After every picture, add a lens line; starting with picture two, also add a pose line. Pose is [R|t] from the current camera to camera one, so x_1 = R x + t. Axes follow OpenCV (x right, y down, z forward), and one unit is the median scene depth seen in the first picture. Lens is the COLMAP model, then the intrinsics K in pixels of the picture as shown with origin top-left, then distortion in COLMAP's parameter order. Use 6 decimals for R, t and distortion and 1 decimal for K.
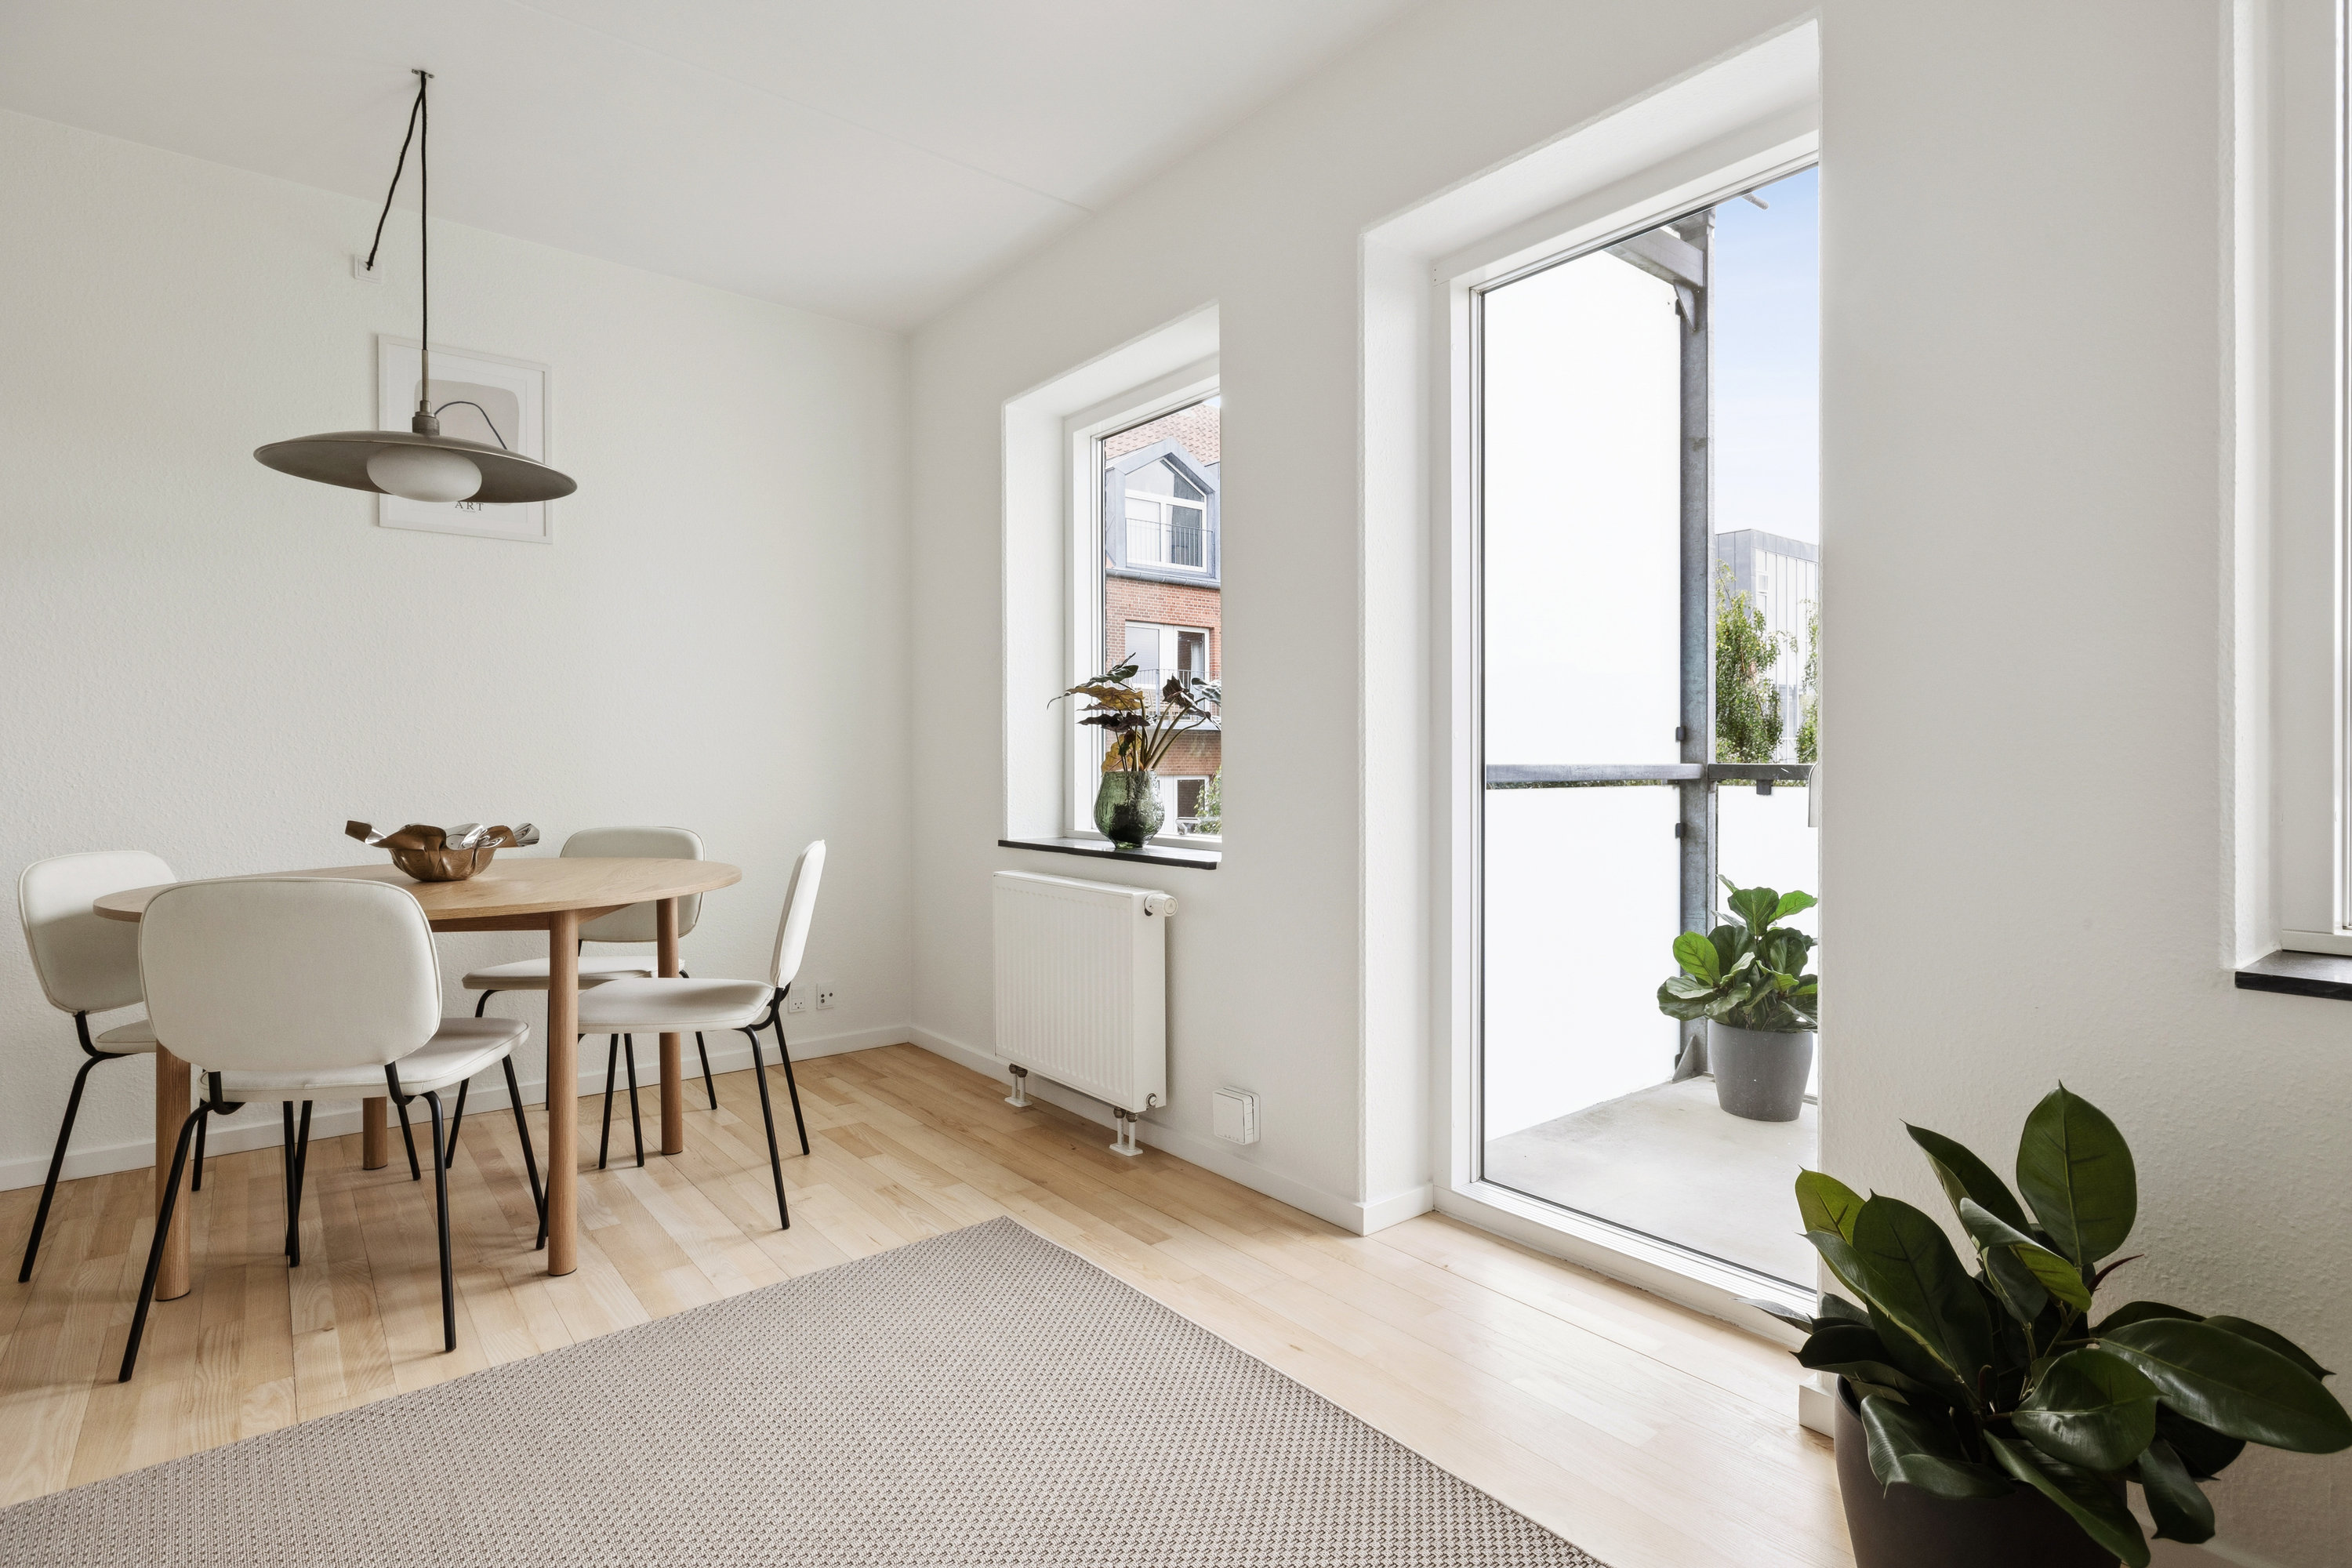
lens RADIAL K [[1153.4, 0, 1176.7], [0, 1153.4, 773.4], [0, 0, 1]] dist [0.003926, 0.000250]
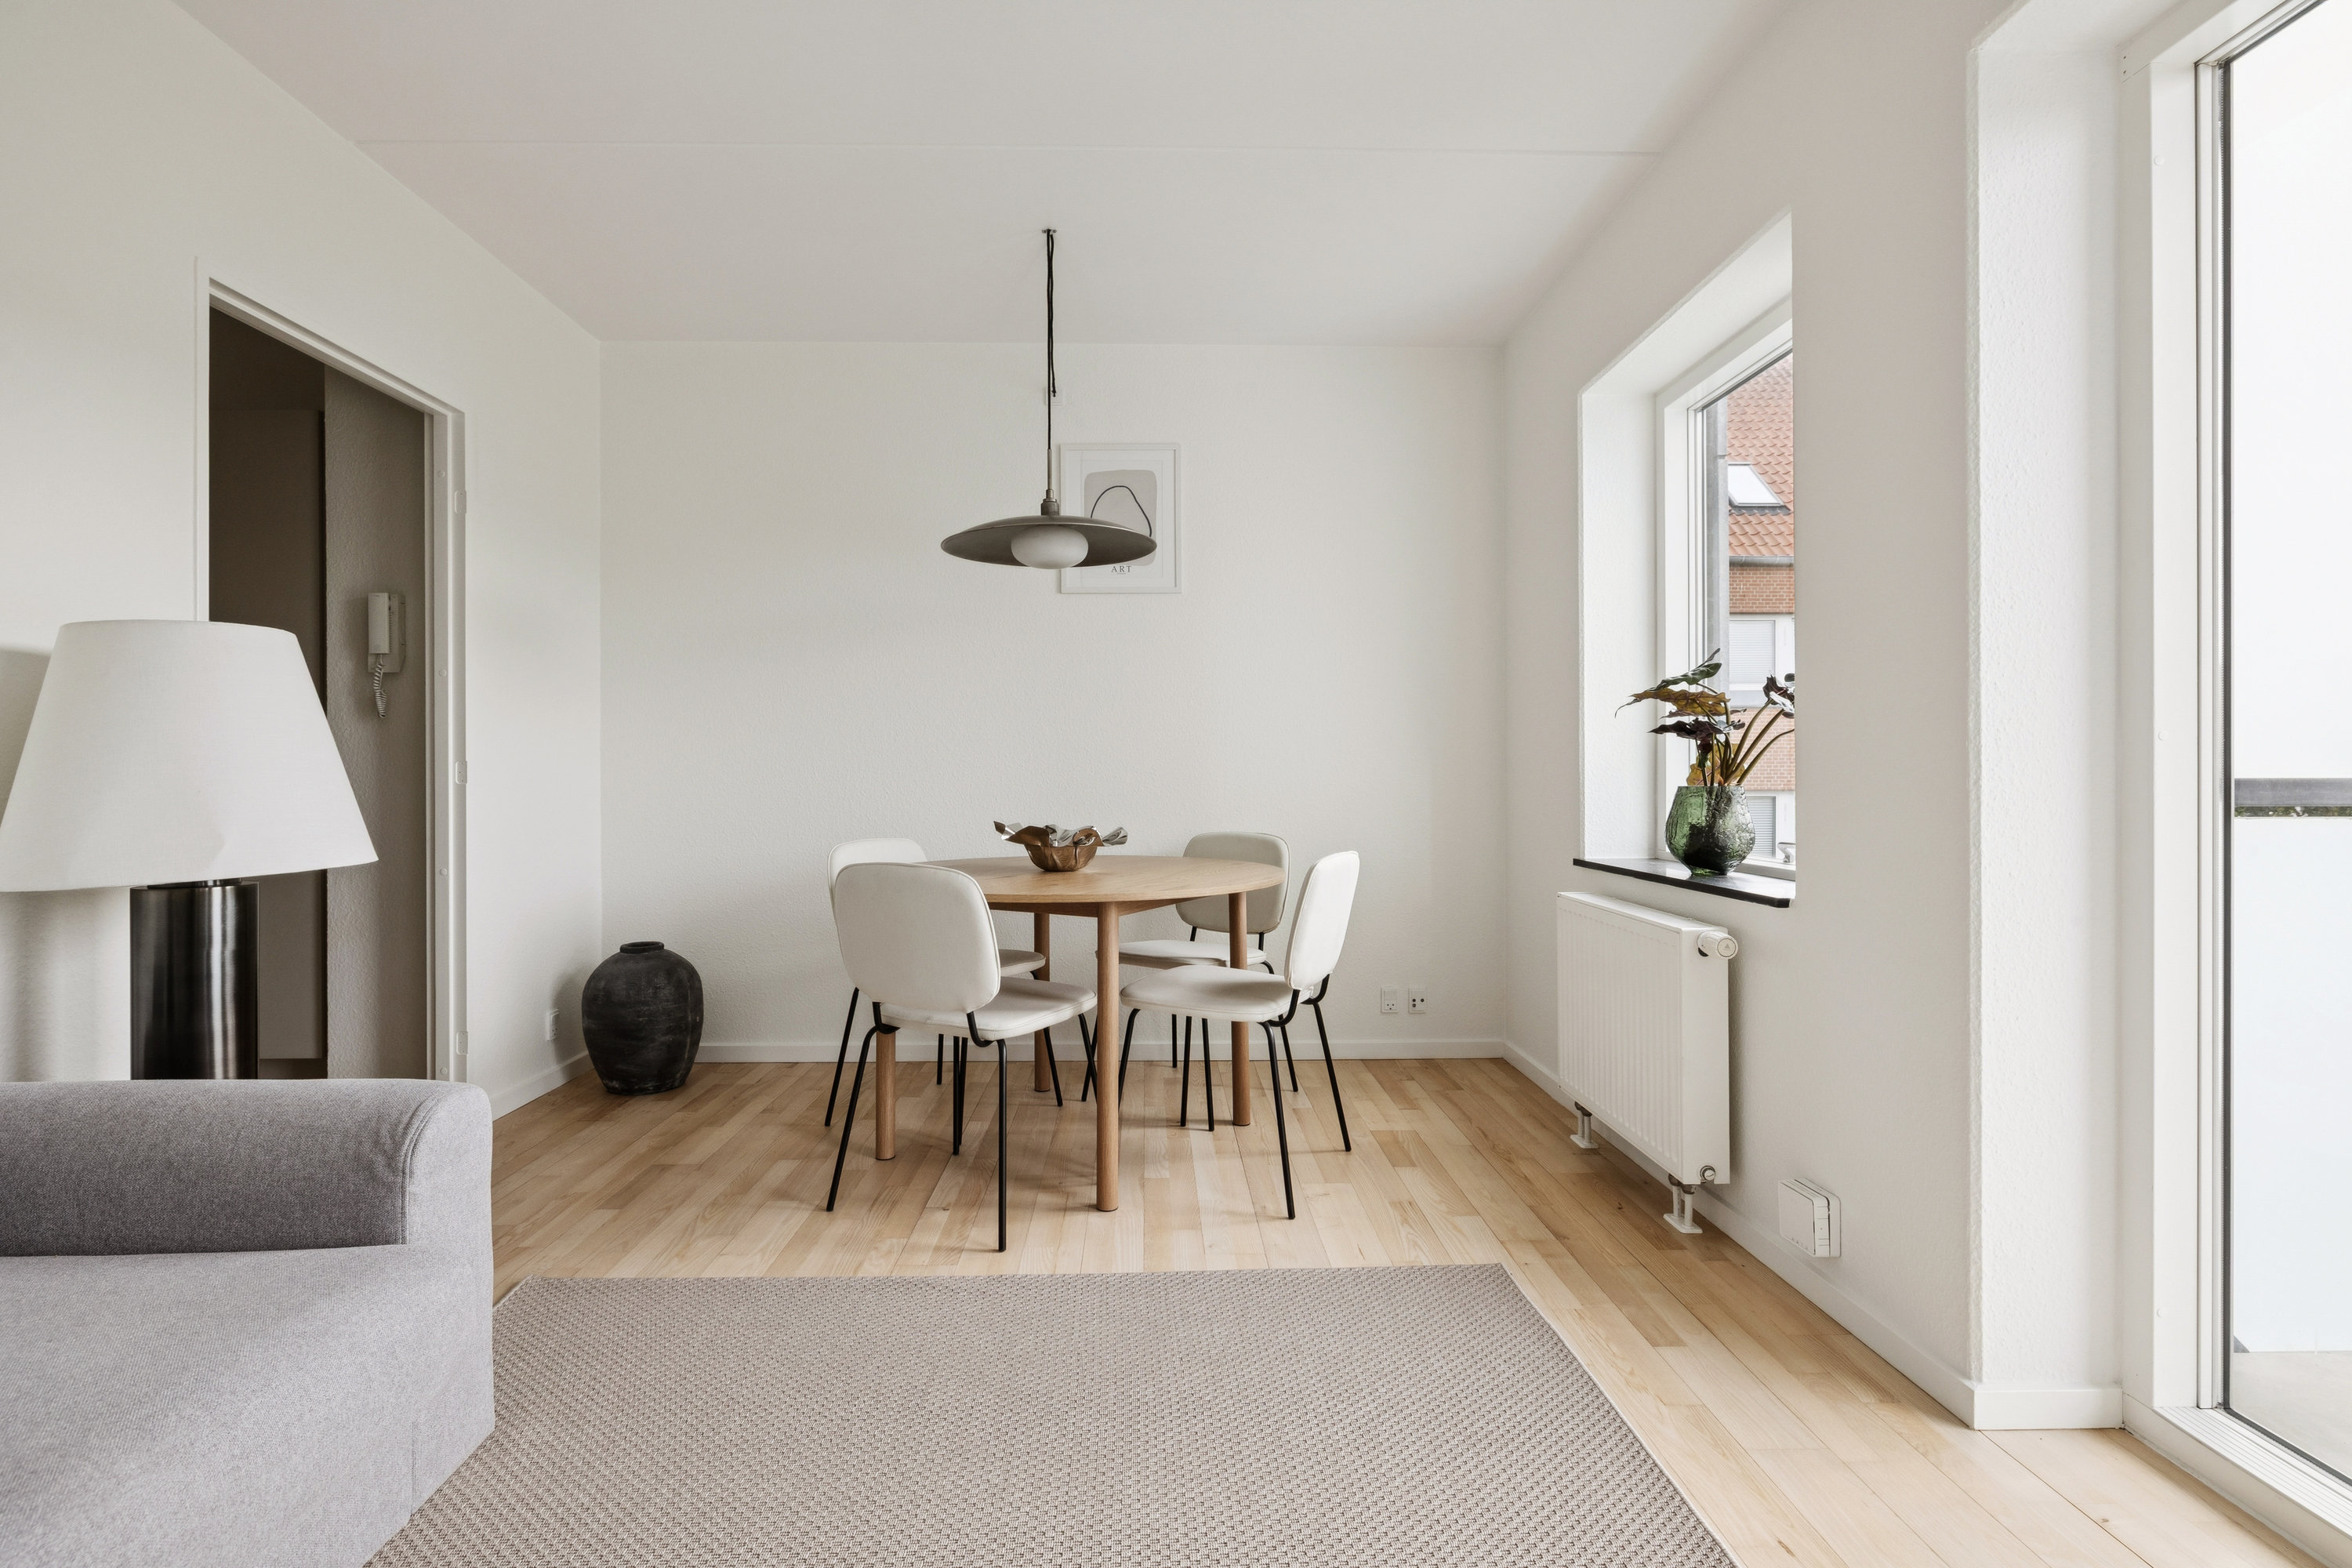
lens RADIAL K [[1073.7, 0, 1174.7], [0, 1073.7, 782.1], [0, 0, 1]] dist [0.002825, 0.000329]
pose [[0.794532, 0.002702, -0.607216, 0.165383], [-0.005571, 0.999980, -0.002840, -0.000384], [0.607197, 0.005639, 0.794532, 0.149963]]
